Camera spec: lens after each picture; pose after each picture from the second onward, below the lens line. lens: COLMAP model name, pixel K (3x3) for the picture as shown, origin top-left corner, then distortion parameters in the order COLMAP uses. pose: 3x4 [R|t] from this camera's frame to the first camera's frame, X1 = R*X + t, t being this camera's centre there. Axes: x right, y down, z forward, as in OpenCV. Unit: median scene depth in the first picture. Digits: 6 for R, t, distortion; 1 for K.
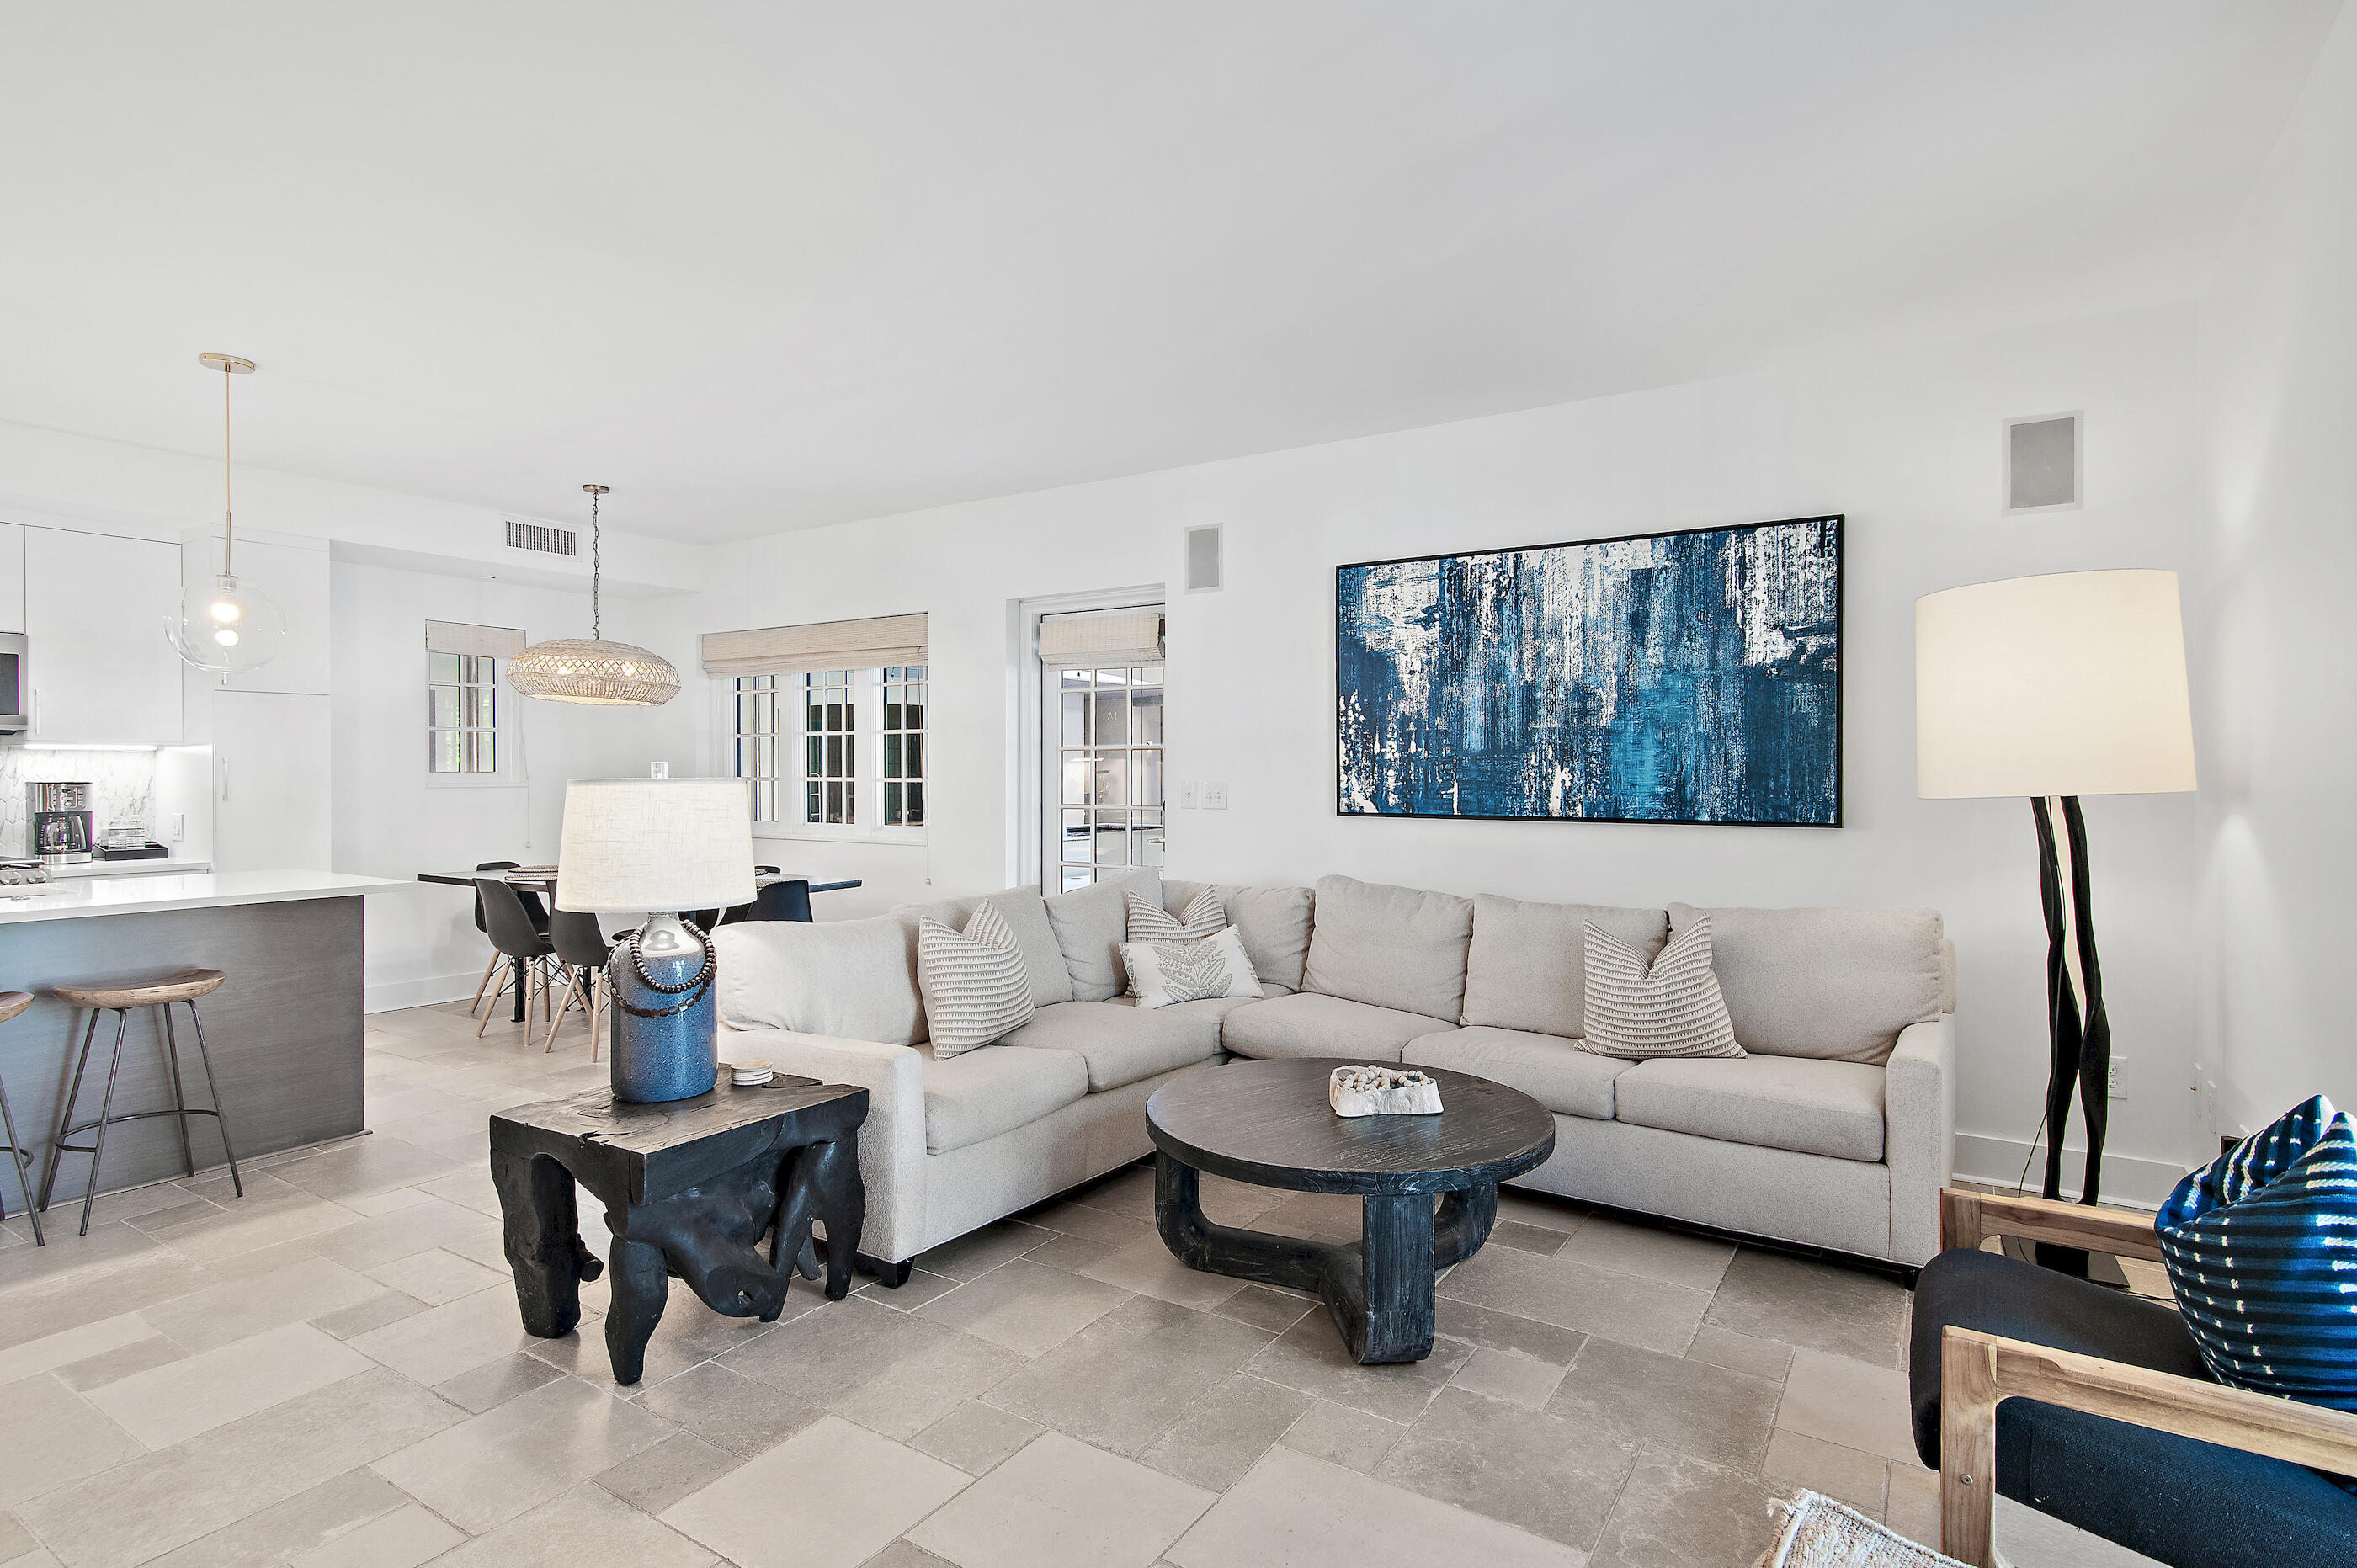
lens RADIAL K [[1182.8, 0, 1160.6], [0, 1182.8, 758.0], [0, 0, 1]] dist [0.000827, 0.002795]
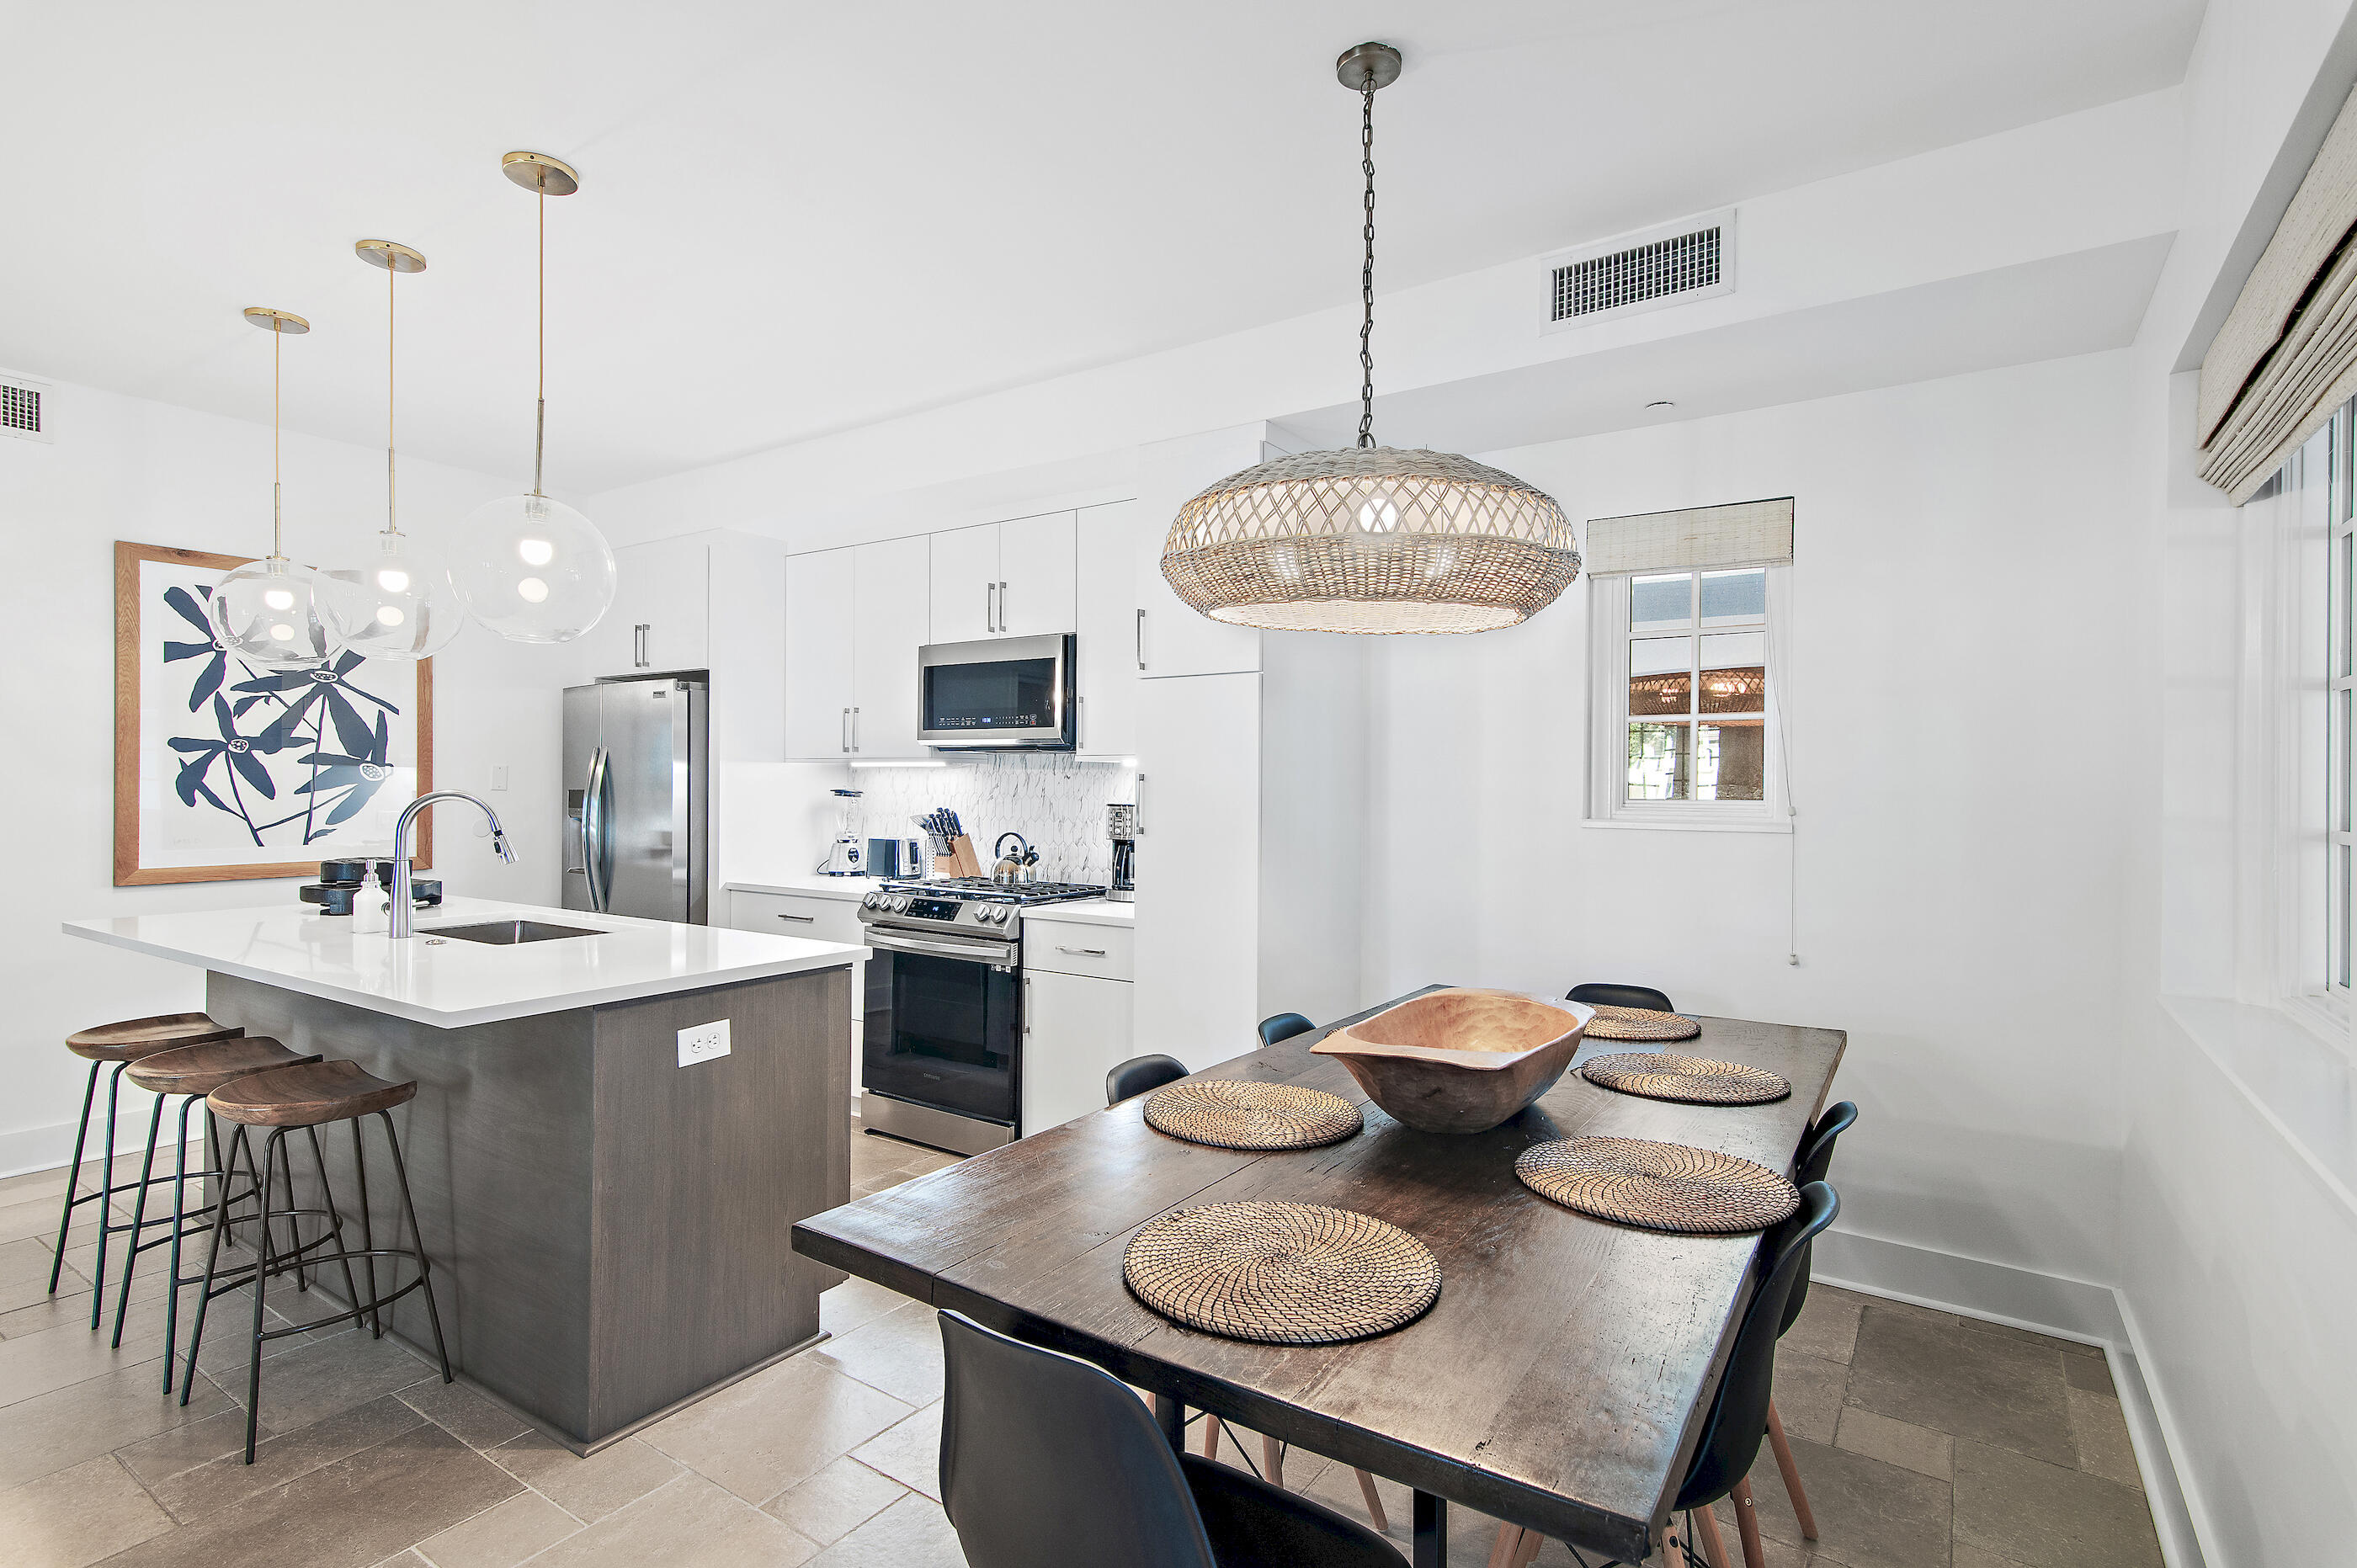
lens RADIAL K [[1182.8, 0, 1240.6], [0, 1182.8, 792.4], [0, 0, 1]] dist [0.000827, 0.002795]
pose [[-0.017462, 0.007533, -0.999819, -0.102143], [0.001633, 0.999970, 0.007506, 0.006313], [0.999846, -0.001502, -0.017473, 1.163286]]
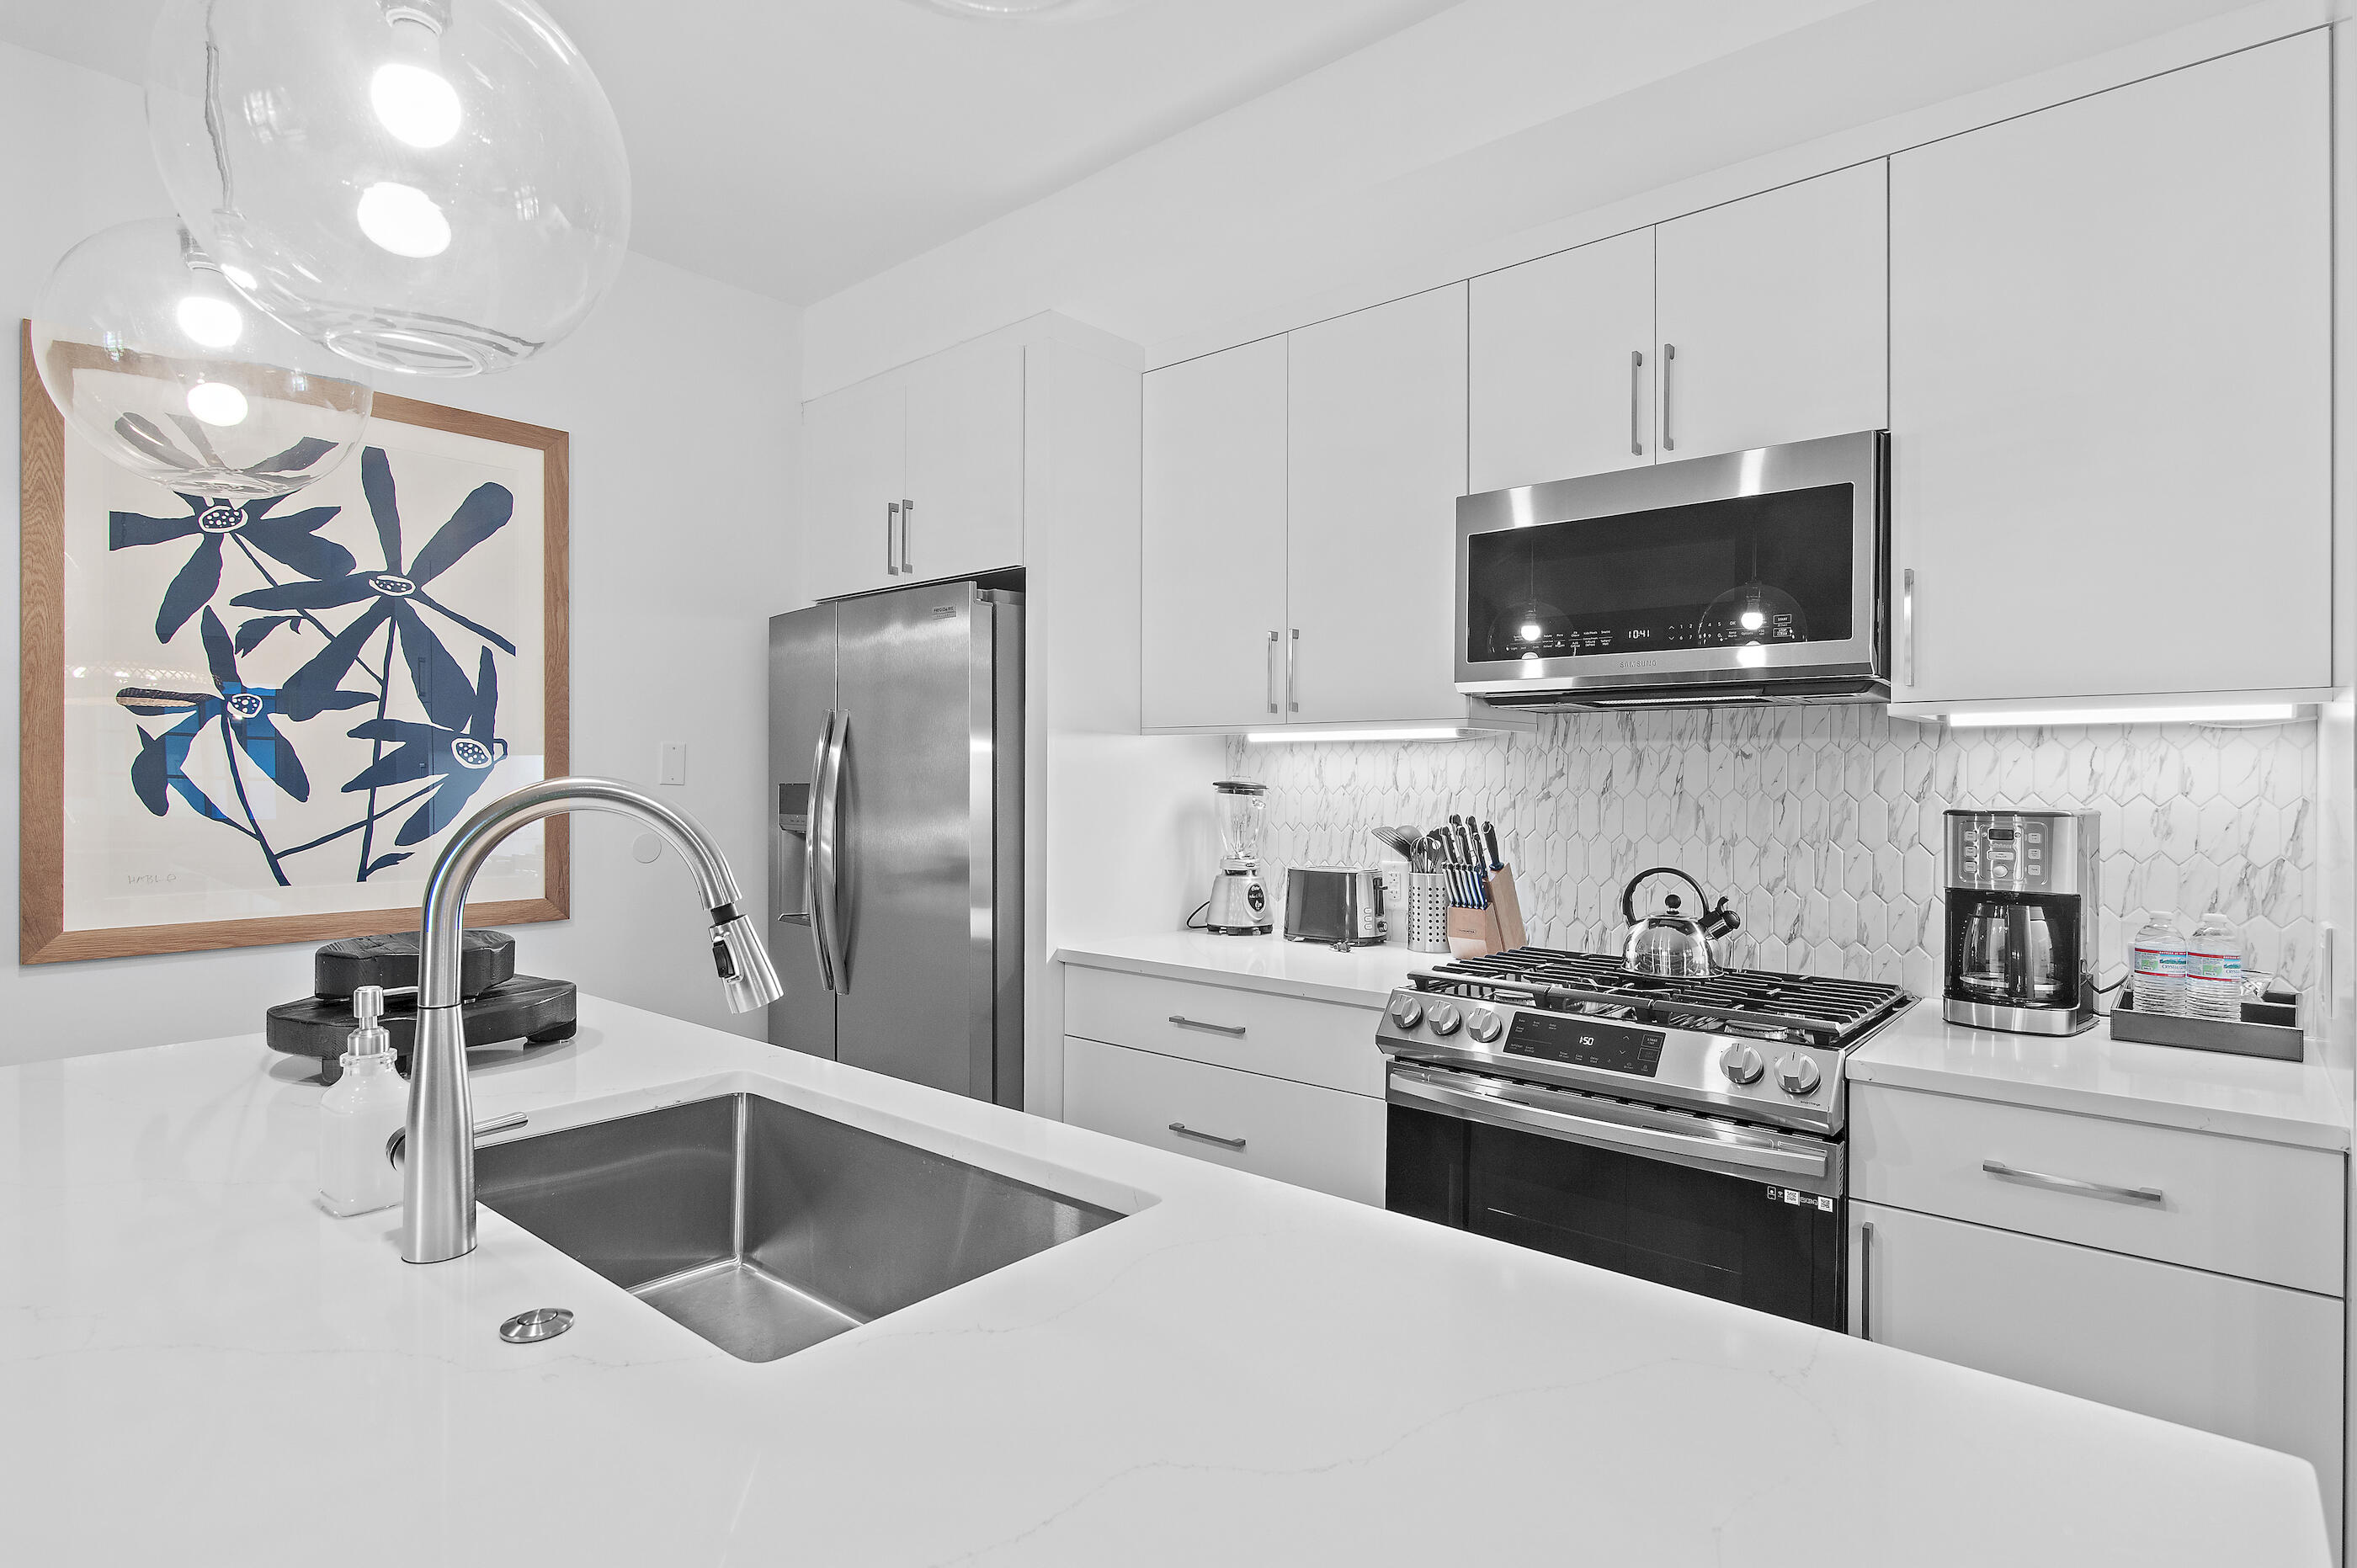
lens RADIAL K [[1182.8, 0, 1193.9], [0, 1182.8, 784.6], [0, 0, 1]] dist [0.000827, 0.002795]
pose [[-0.143475, 0.004915, -0.989642, -0.555418], [0.004762, 0.999980, 0.004276, 0.009887], [0.989642, -0.004100, -0.143496, 0.852936]]
